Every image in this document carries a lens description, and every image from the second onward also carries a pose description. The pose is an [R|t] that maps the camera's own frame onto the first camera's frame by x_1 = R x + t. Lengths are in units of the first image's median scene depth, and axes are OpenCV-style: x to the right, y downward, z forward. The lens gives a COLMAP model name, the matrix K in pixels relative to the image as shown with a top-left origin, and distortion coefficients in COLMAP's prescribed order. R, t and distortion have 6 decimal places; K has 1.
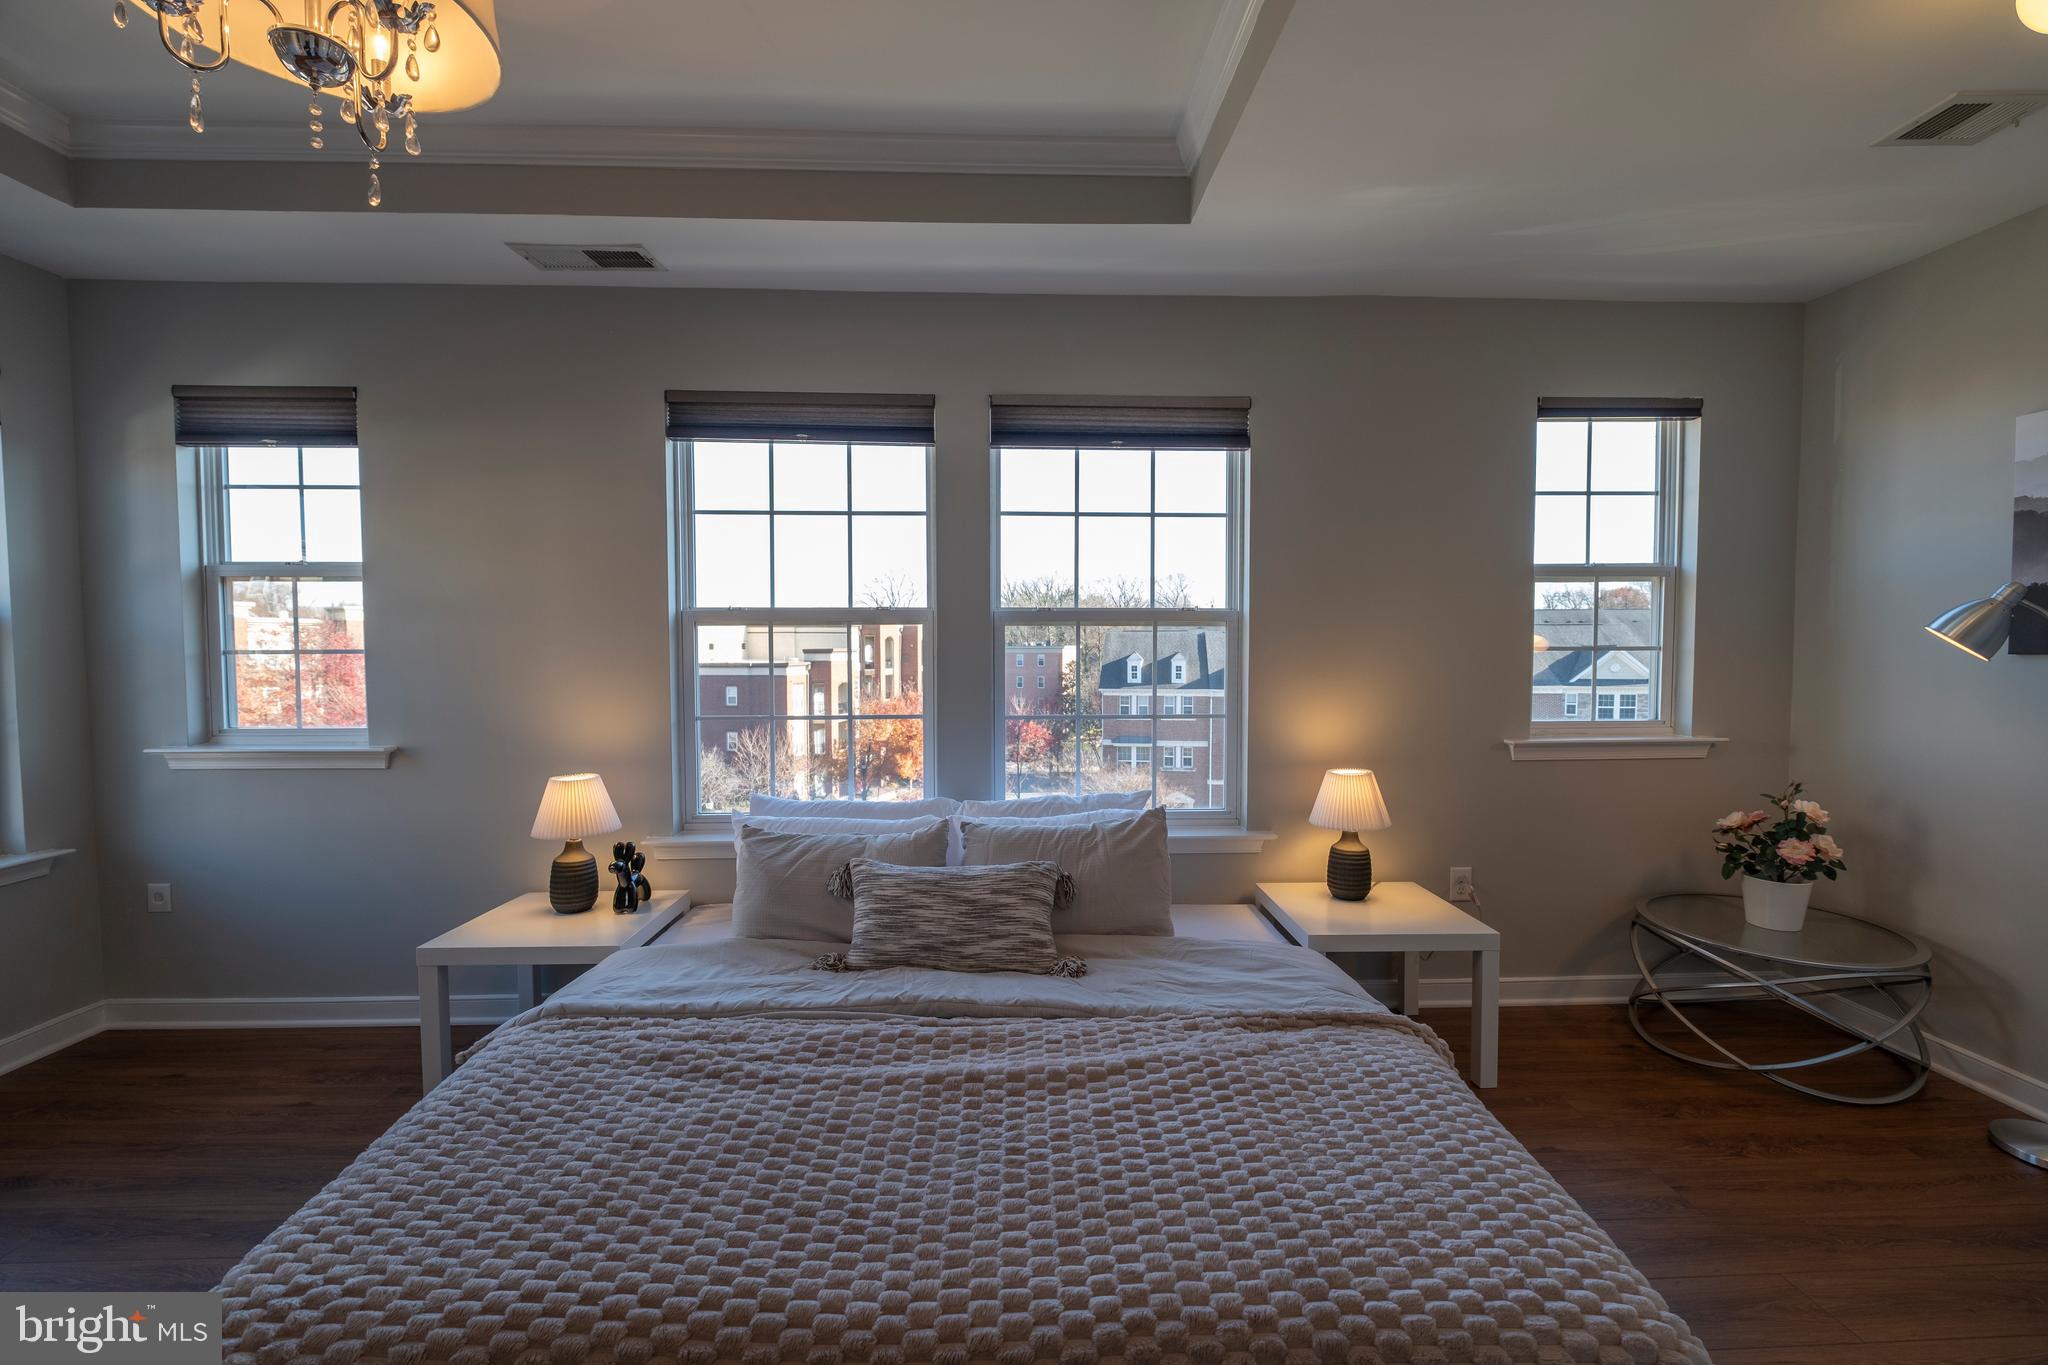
lens RADIAL K [[880.0, 0, 1027.3], [0, 880.0, 685.7], [0, 0, 1]] dist [0.007462, -0.007753]
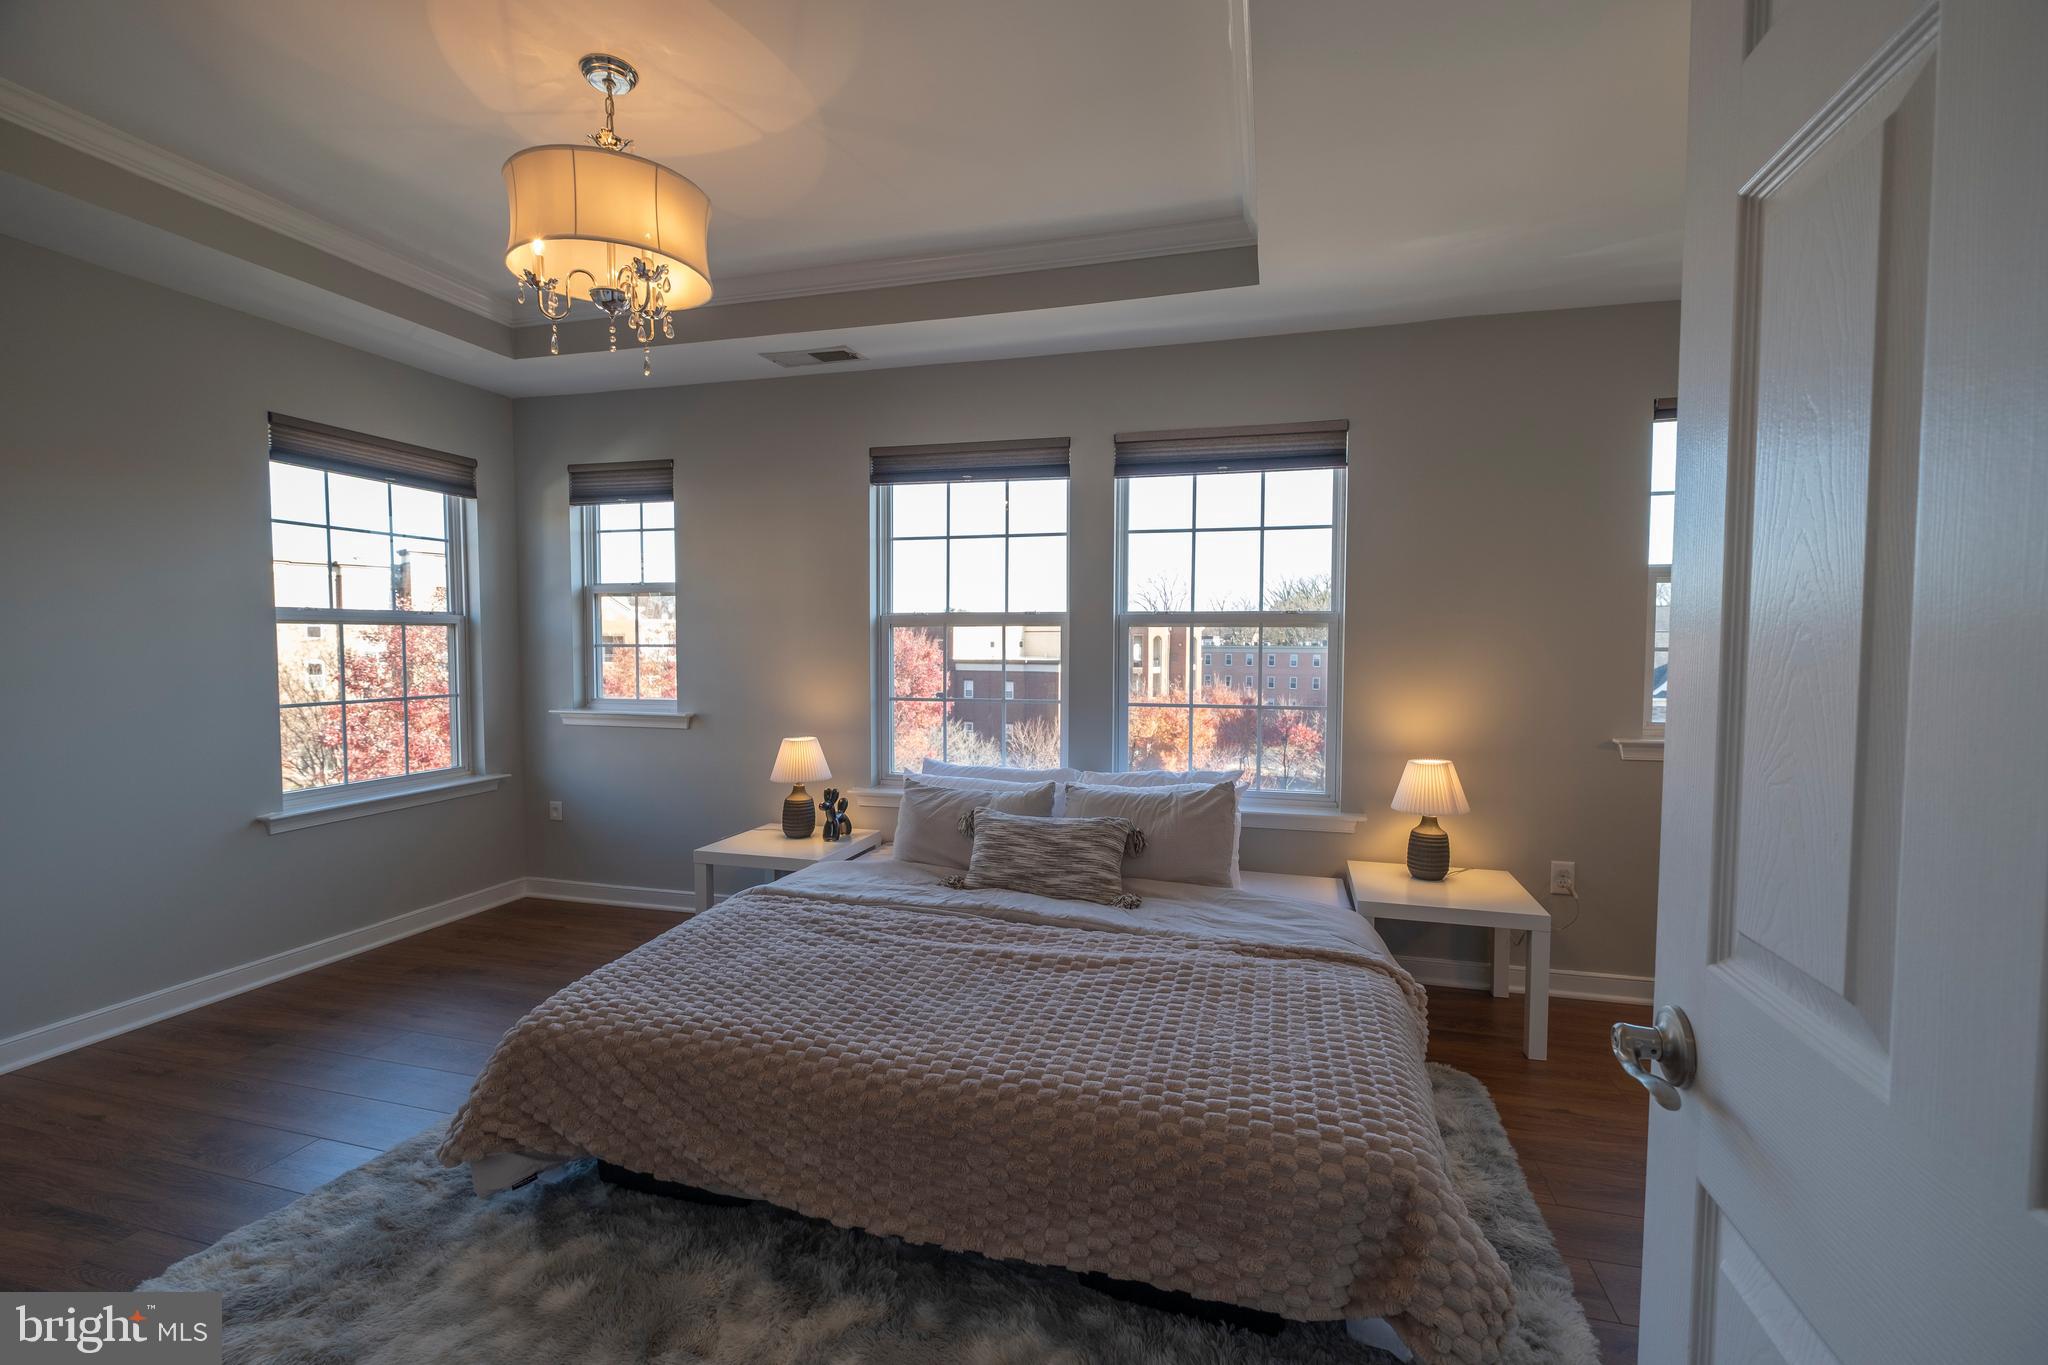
lens RADIAL K [[869.1, 0, 1031.6], [0, 869.1, 683.1], [0, 0, 1]] dist [0.007862, 0.000097]
pose [[0.954666, 0.018472, -0.297106, 0.223903], [-0.018842, 0.999821, 0.001619, 0.009150], [0.297083, 0.004052, 0.954843, -0.175011]]
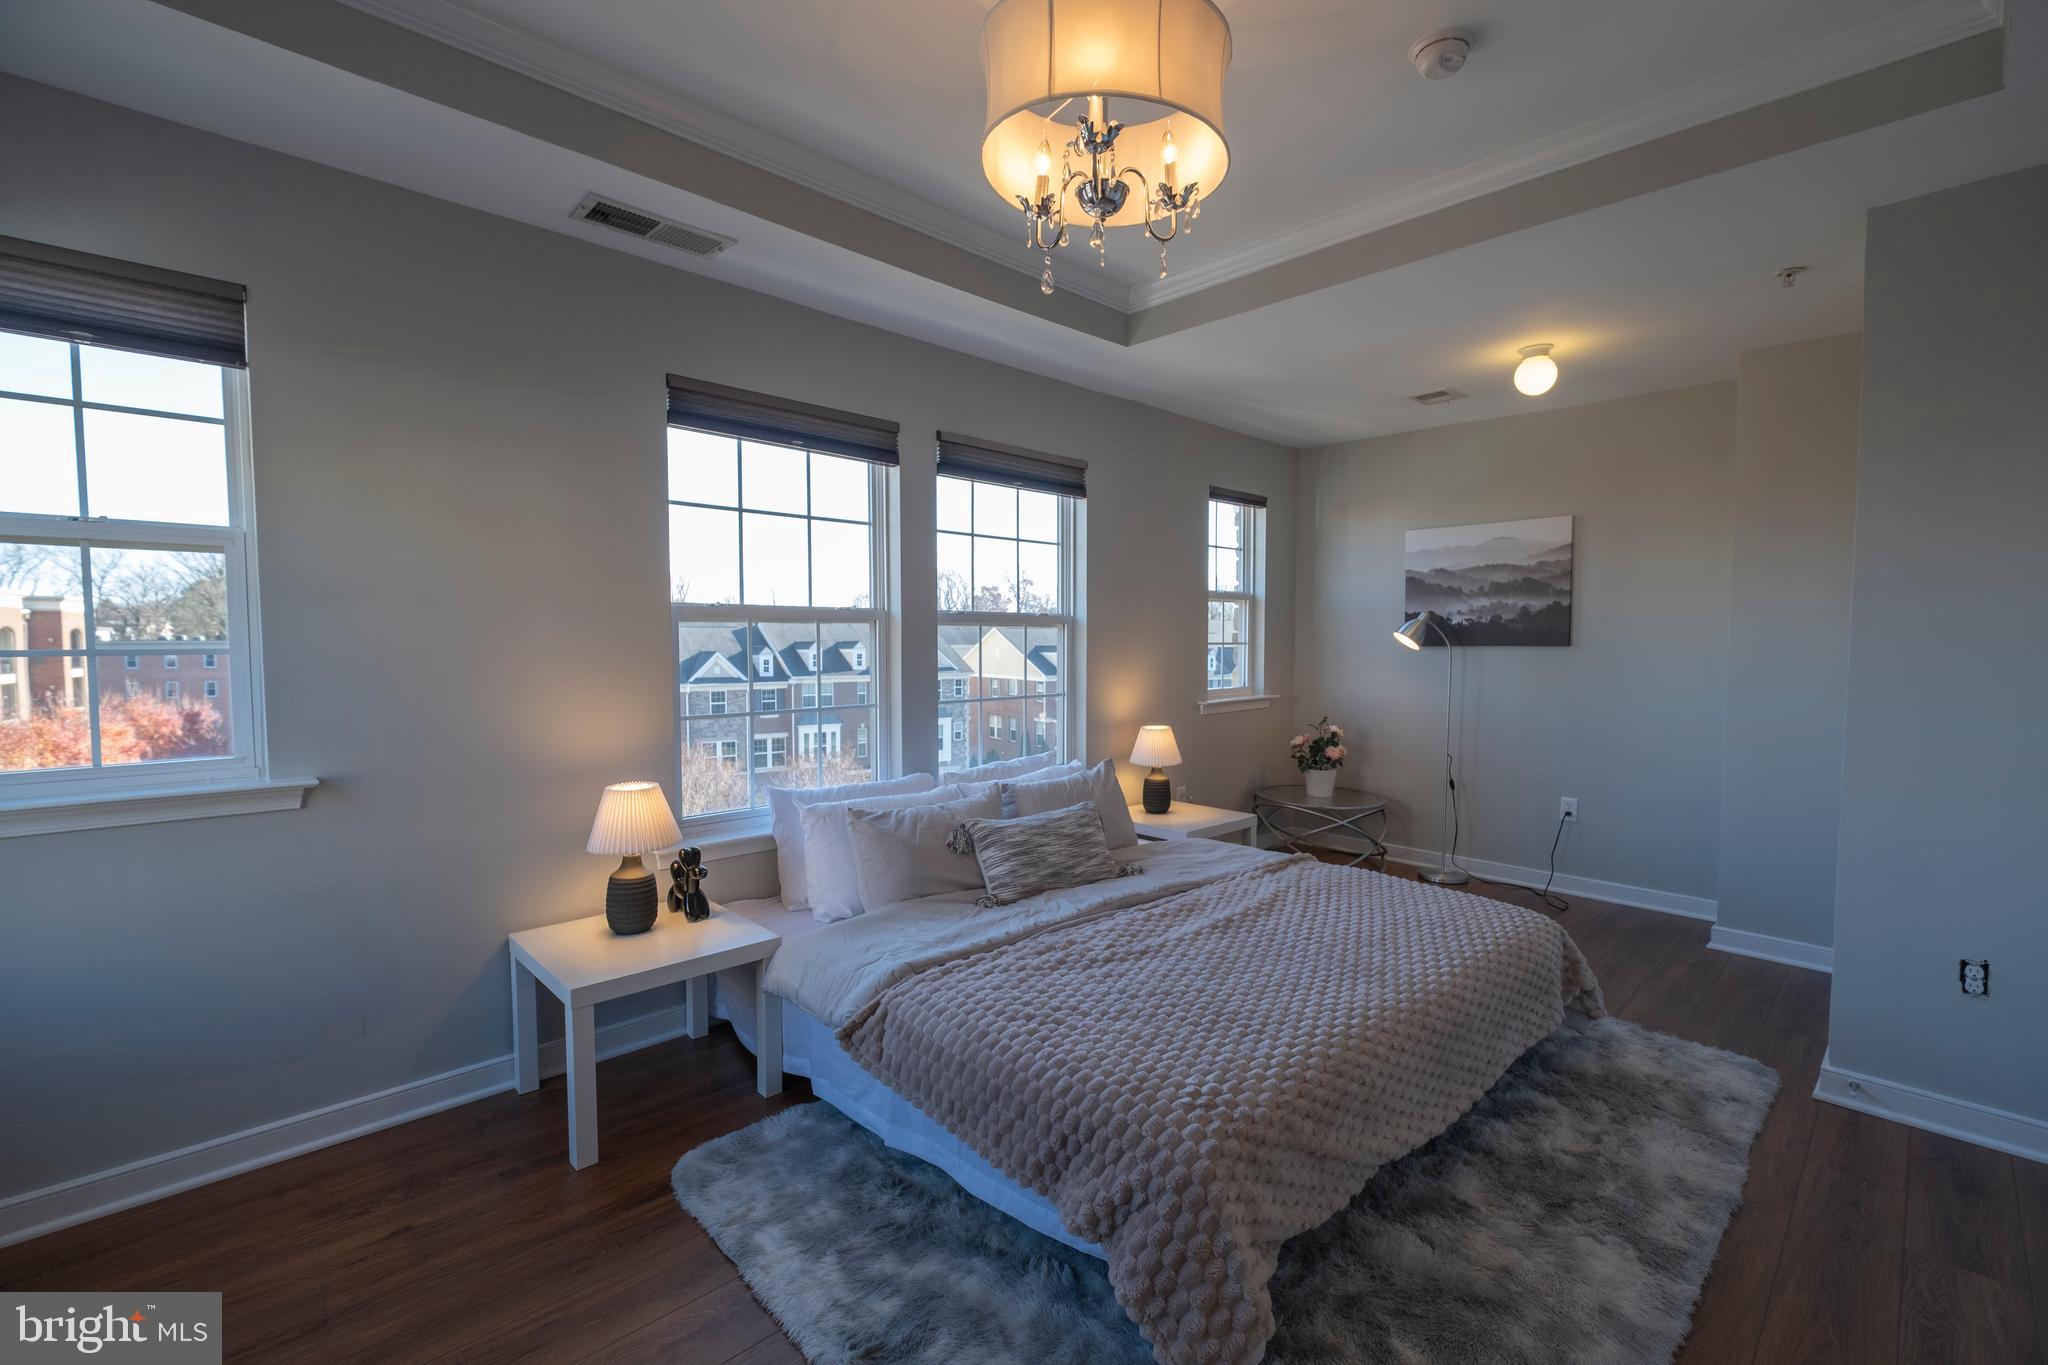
lens RADIAL K [[880.0, 0, 1027.3], [0, 880.0, 685.7], [0, 0, 1]] dist [0.007462, -0.007753]
pose [[0.747045, -0.033874, 0.663909, -0.810037], [0.028310, 0.999416, 0.019137, -0.006951], [-0.664170, 0.004499, 0.747568, 0.039641]]
